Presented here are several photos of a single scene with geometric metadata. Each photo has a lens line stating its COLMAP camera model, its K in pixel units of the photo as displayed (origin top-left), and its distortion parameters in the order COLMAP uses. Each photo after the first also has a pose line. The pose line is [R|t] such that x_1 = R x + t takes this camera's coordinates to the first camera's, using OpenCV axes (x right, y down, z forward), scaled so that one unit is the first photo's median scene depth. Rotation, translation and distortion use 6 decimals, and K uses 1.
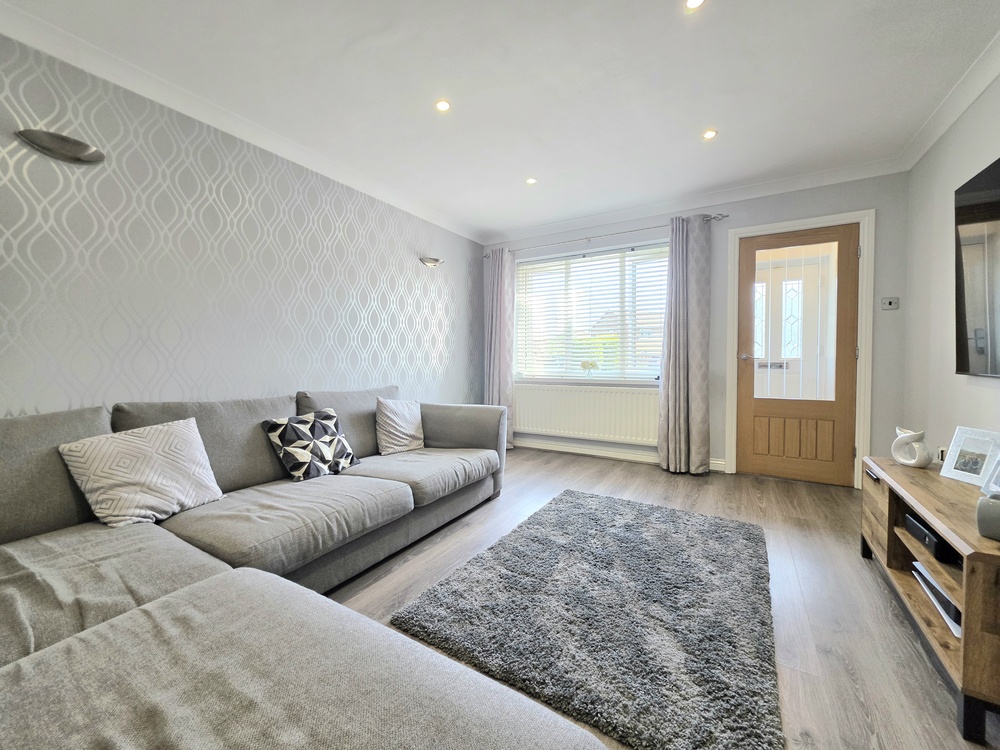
lens RADIAL K [[400.7, 0, 498.0], [0, 400.7, 368.5], [0, 0, 1]] dist [-0.004338, -0.000090]
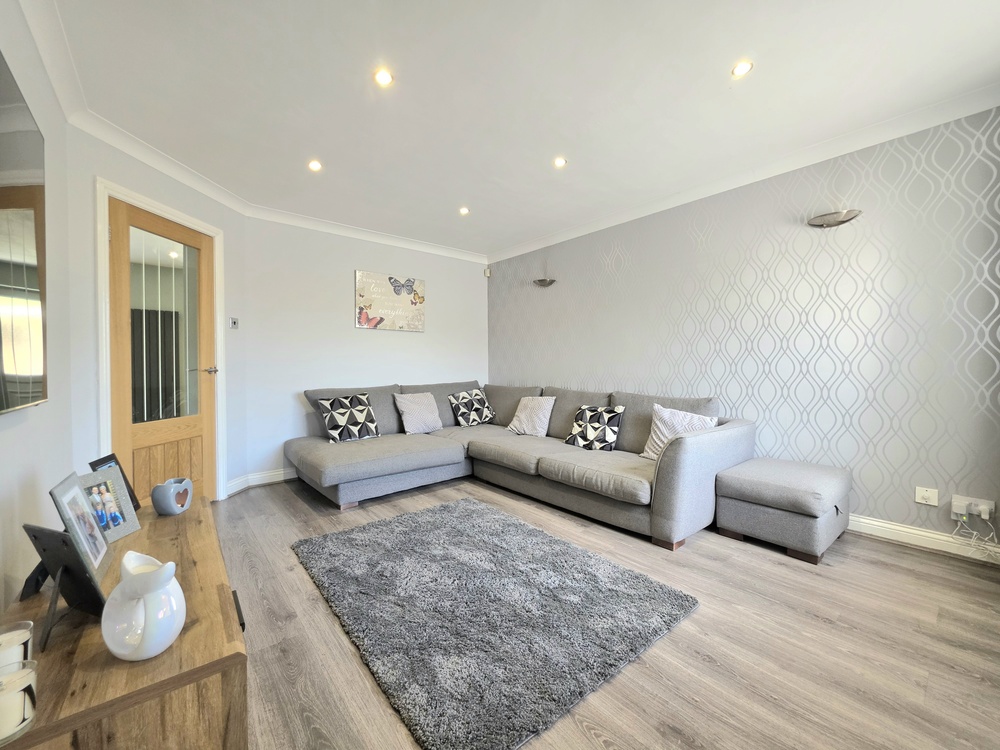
lens RADIAL K [[400.7, 0, 498.0], [0, 400.7, 368.5], [0, 0, 1]] dist [-0.004338, -0.000090]
pose [[-0.331254, 0.014629, -0.943428, 0.797512], [-0.015820, 0.999653, 0.021056, -0.035905], [0.943409, 0.021899, -0.330908, 0.907871]]
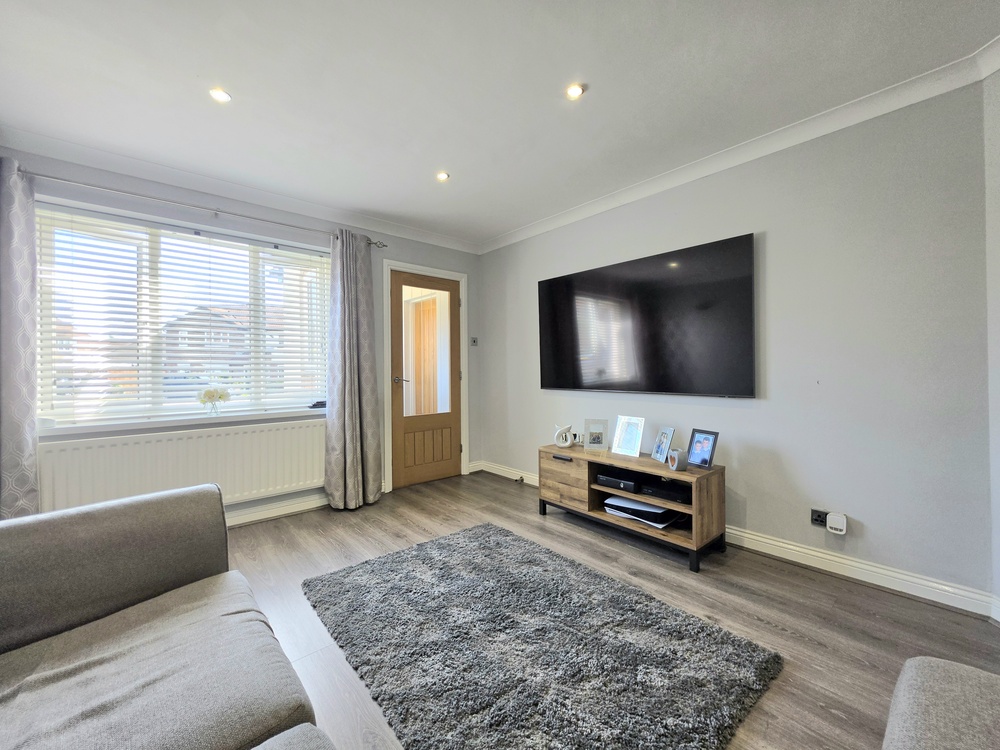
lens RADIAL K [[400.7, 0, 498.0], [0, 400.7, 368.5], [0, 0, 1]] dist [-0.004338, -0.000090]
pose [[0.299930, 0.003289, 0.953956, -0.376472], [0.034401, 0.999306, -0.014261, -0.039081], [-0.953341, 0.037094, 0.299609, 0.464304]]
